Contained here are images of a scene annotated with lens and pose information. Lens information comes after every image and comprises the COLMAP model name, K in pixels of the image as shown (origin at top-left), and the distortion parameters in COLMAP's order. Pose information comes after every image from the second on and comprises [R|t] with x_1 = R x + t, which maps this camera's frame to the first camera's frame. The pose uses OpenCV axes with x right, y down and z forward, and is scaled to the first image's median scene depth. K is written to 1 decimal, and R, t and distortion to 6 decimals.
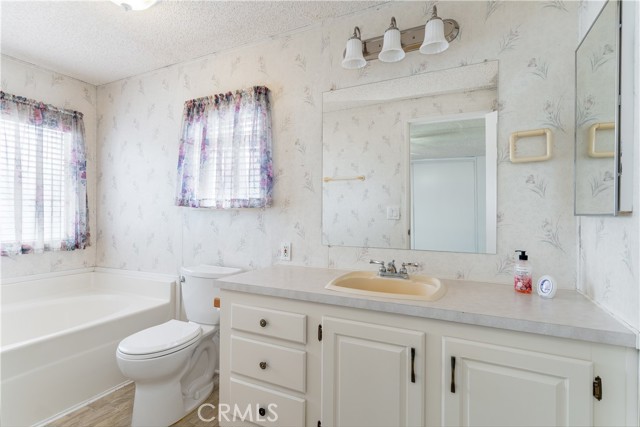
lens RADIAL K [[315.4, 0, 318.1], [0, 315.4, 215.5], [0, 0, 1]] dist [0.004492, 0.000507]
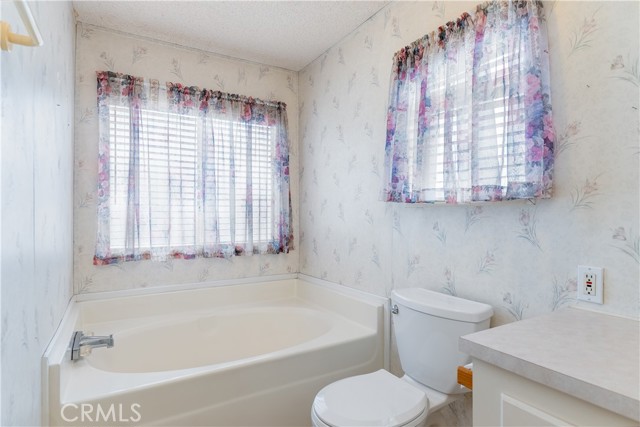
lens RADIAL K [[350.8, 0, 320.0], [0, 350.8, 213.5], [0, 0, 1]] dist [0.002859, 0.000221]
pose [[0.835566, -0.009675, -0.549305, -0.130145], [0.008407, 0.999953, -0.004824, -0.000900], [0.549326, -0.000587, 0.835608, 0.248186]]
